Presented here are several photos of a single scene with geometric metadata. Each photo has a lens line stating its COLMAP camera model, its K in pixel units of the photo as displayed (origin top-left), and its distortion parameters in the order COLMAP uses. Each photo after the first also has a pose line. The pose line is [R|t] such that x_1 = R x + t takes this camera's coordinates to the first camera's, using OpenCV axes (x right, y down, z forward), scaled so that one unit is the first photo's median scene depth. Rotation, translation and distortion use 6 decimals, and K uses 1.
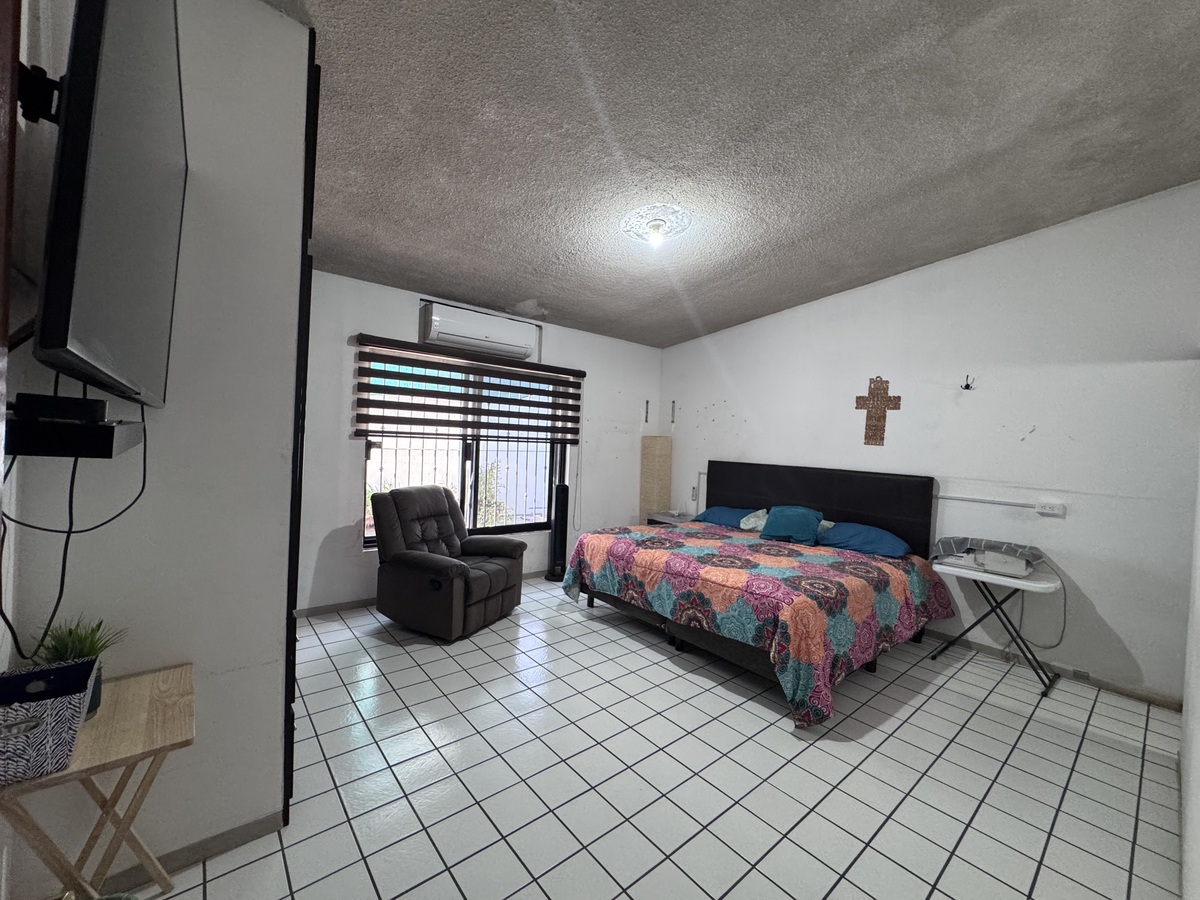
lens RADIAL K [[479.6, 0, 601.2], [0, 479.6, 446.3], [0, 0, 1]] dist [-0.001792, 0.000079]
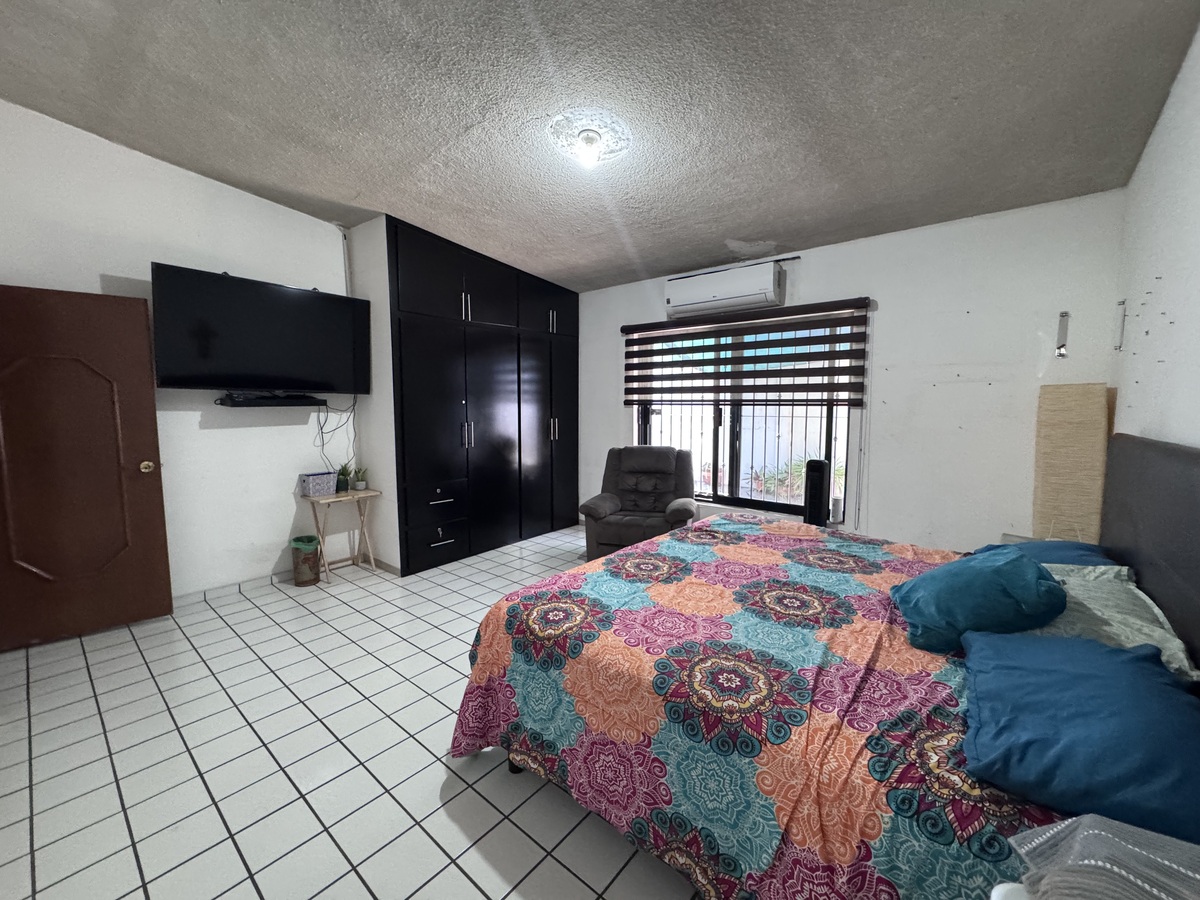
lens RADIAL K [[479.6, 0, 601.4], [0, 479.6, 449.8], [0, 0, 1]] dist [-0.001792, 0.000079]
pose [[0.185737, 0.055911, -0.981007, 0.657375], [-0.000524, 0.998385, 0.056802, 0.022658], [0.982599, -0.010037, 0.185467, 0.583852]]
